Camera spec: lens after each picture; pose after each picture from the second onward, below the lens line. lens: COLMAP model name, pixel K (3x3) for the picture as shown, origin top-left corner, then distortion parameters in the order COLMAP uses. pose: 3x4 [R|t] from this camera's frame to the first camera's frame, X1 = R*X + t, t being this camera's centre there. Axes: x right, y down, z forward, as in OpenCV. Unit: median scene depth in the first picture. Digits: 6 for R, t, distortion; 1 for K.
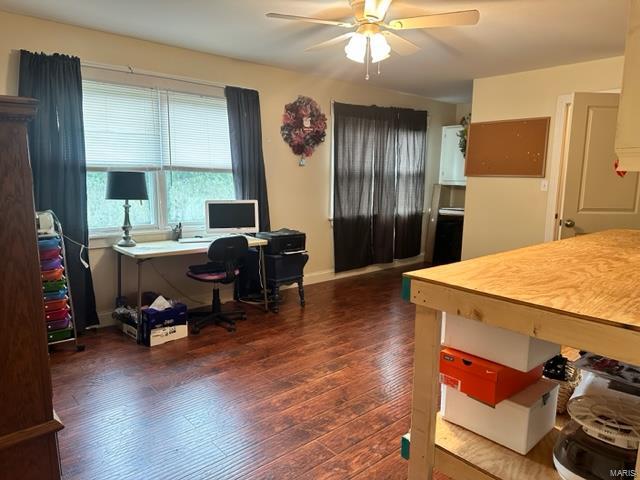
lens RADIAL K [[446.6, 0, 320.0], [0, 446.6, 240.0], [0, 0, 1]] dist [0.075059, -0.082924]
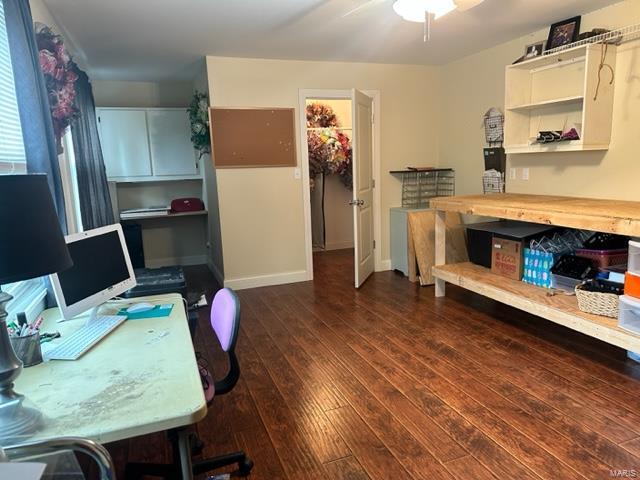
lens RADIAL K [[446.6, 0, 320.0], [0, 446.6, 240.0], [0, 0, 1]] dist [0.075059, -0.082924]
pose [[0.363663, -0.180801, 0.913816, -0.580737], [0.178123, 0.976379, 0.122294, -0.103685], [-0.914342, 0.118298, 0.387277, 0.675629]]
